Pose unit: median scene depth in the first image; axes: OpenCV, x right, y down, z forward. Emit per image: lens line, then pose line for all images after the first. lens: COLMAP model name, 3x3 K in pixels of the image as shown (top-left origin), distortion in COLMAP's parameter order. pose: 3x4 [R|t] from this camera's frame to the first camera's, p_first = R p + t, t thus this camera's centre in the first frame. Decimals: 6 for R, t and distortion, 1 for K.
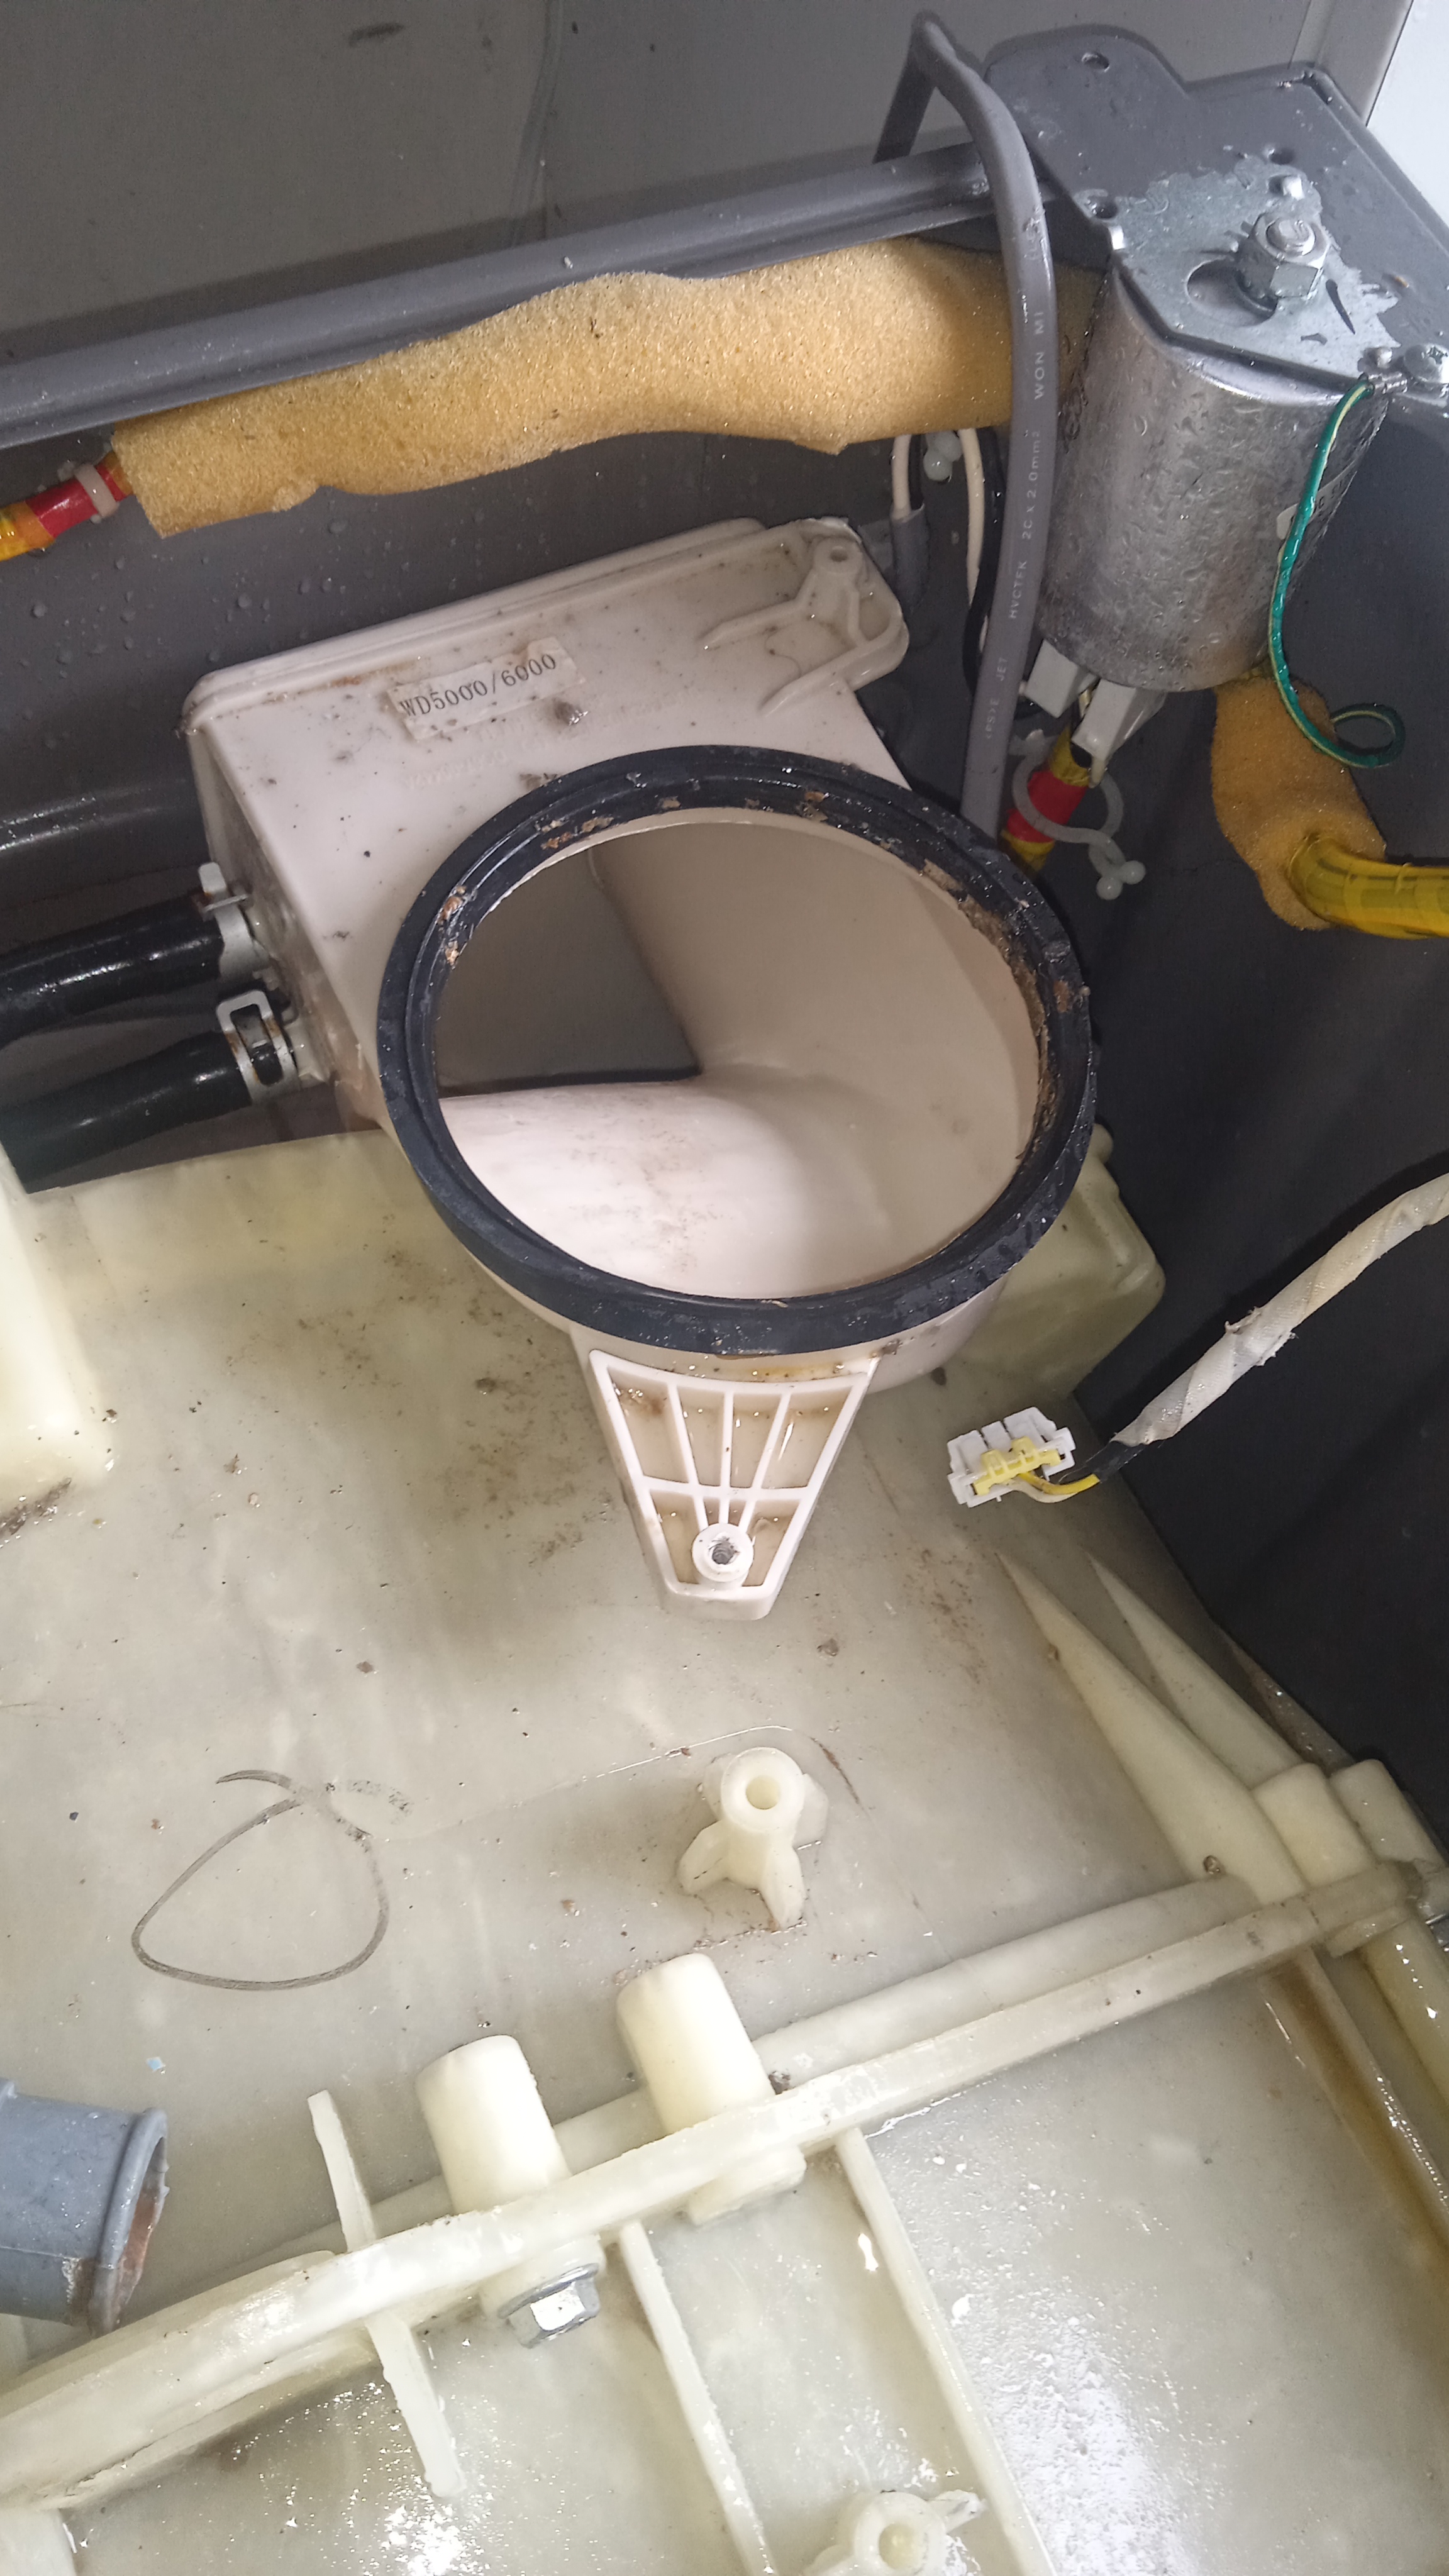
lens RADIAL K [[2154.5, 0, 734.2], [0, 2154.5, 1283.6], [0, 0, 1]] dist [0.026902, -0.033698]
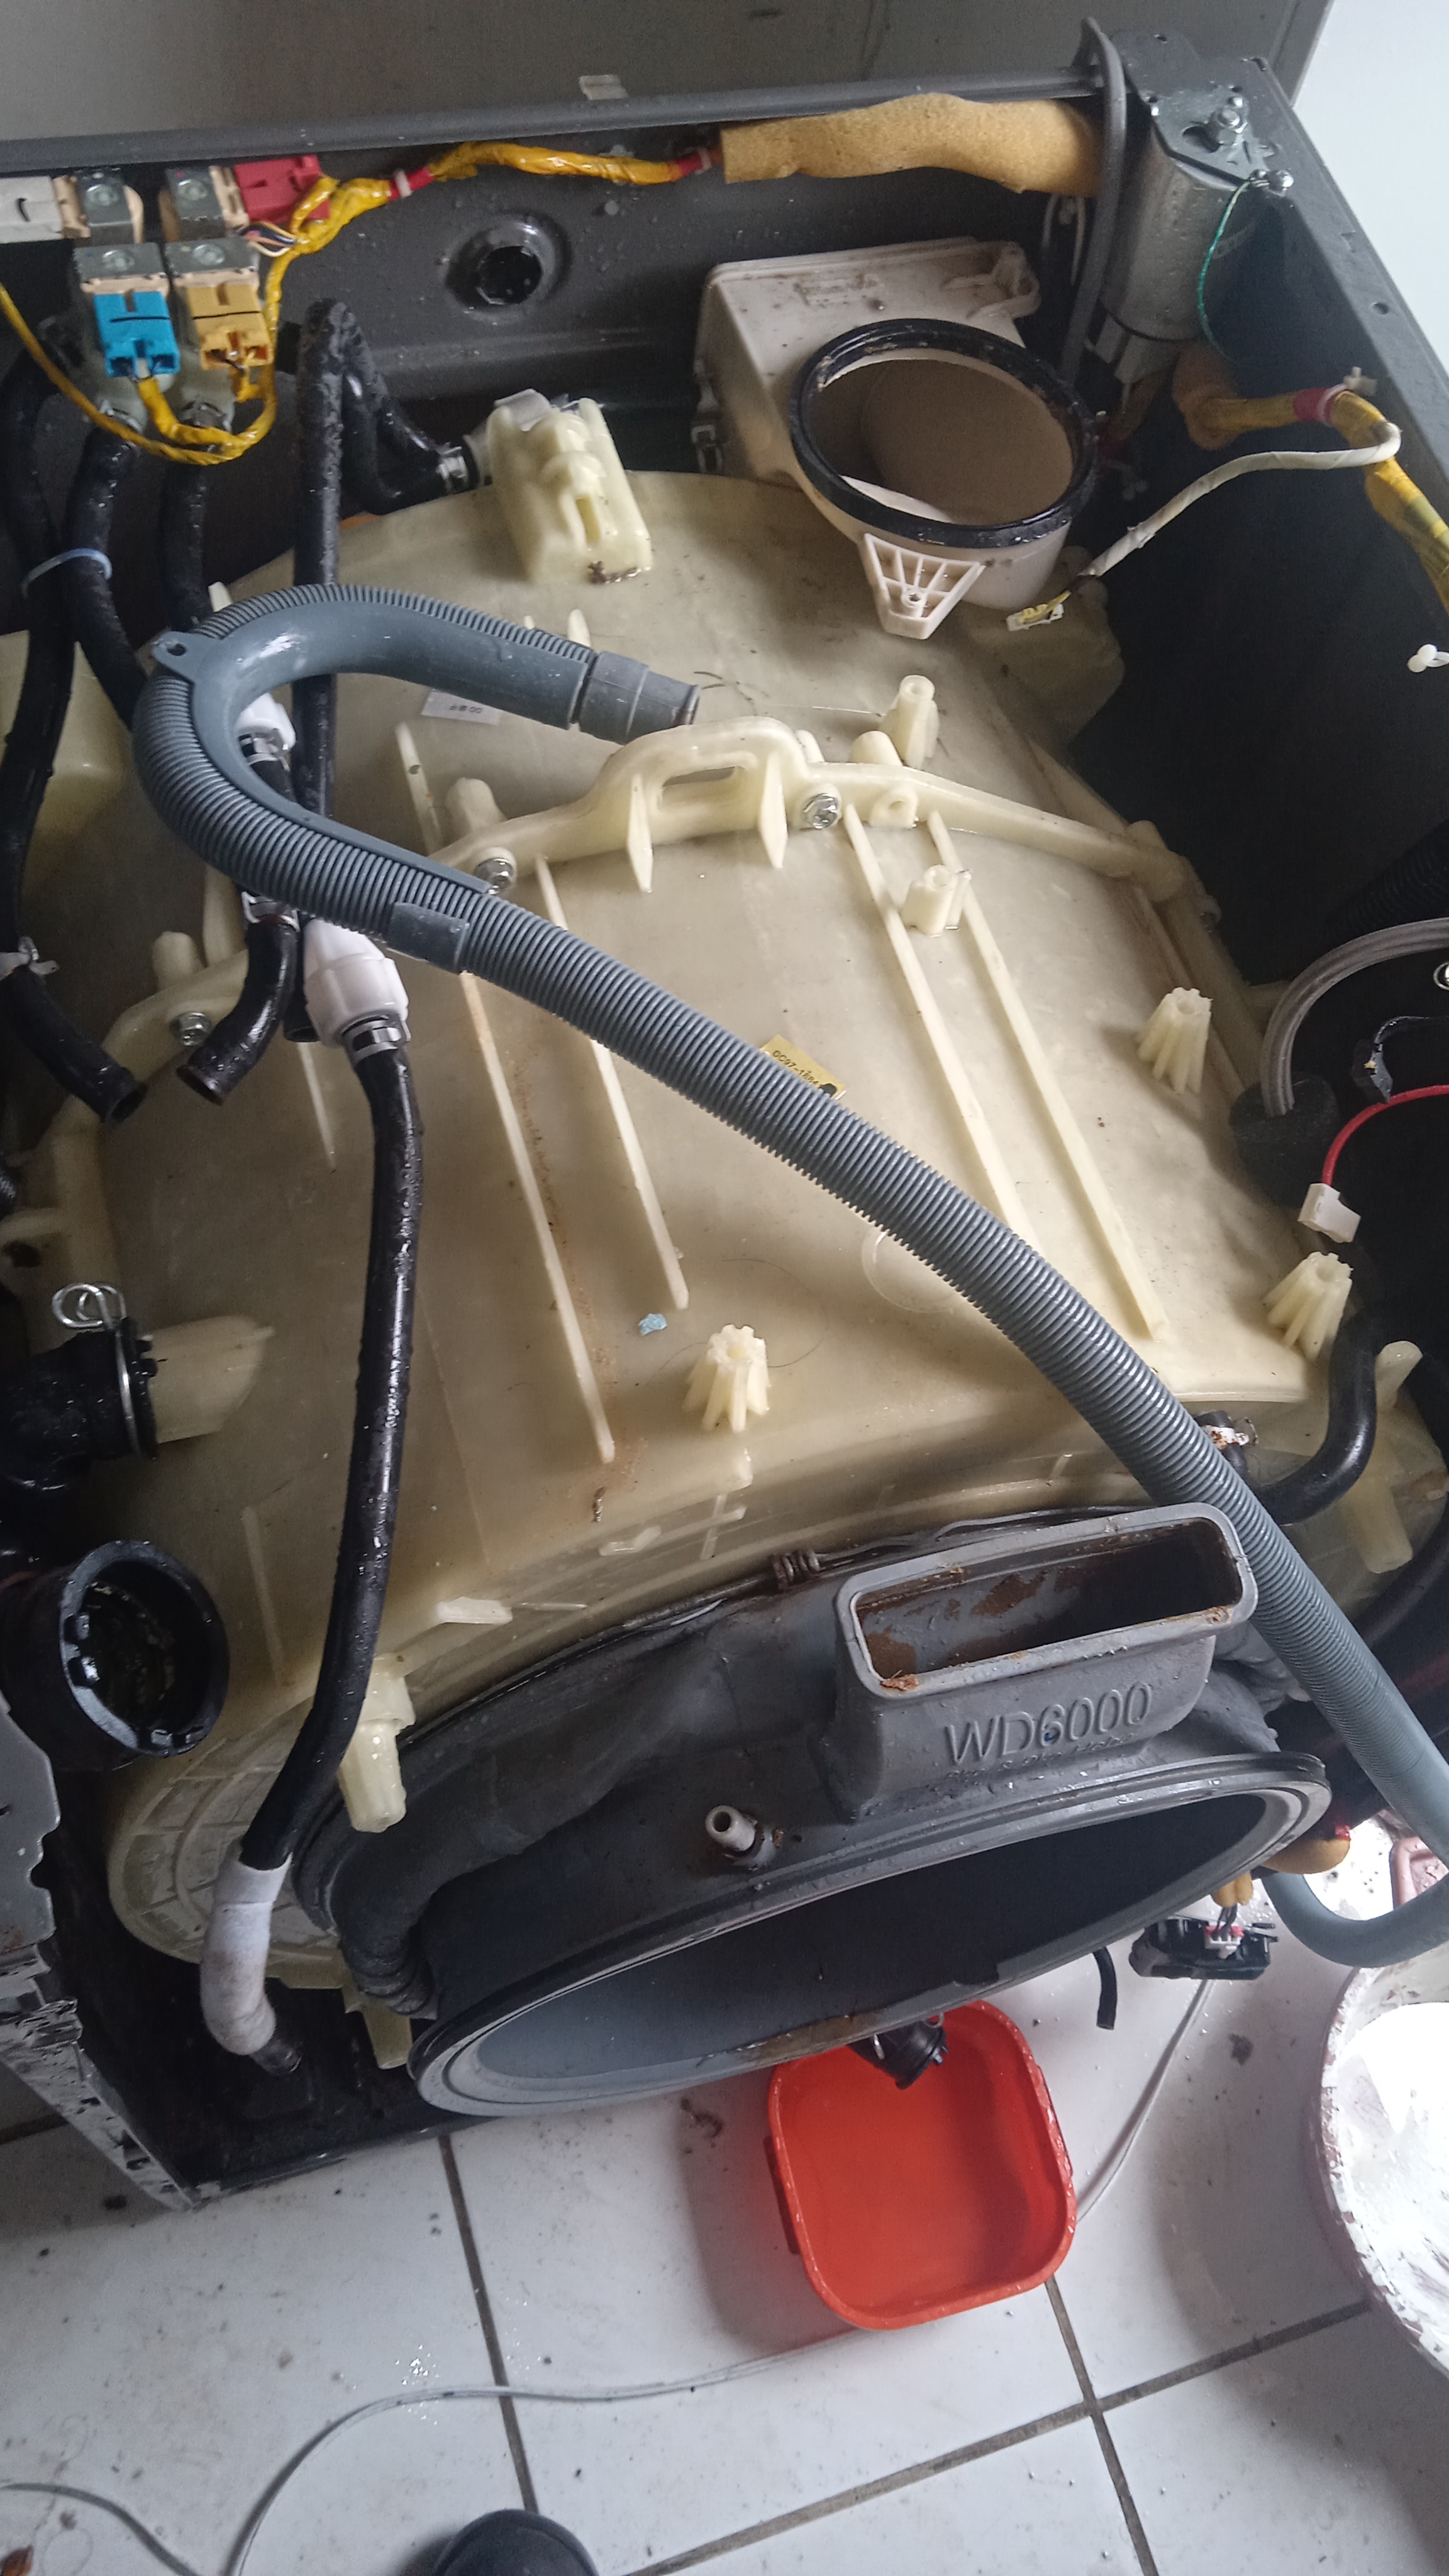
lens RADIAL K [[2154.5, 0, 726.5], [0, 2154.5, 1293.3], [0, 0, 1]] dist [0.026902, -0.033698]
pose [[0.989616, 0.141602, -0.024685, -0.037857], [-0.142123, 0.989630, -0.020818, 0.856994], [0.021482, 0.024110, 0.999478, -1.255227]]
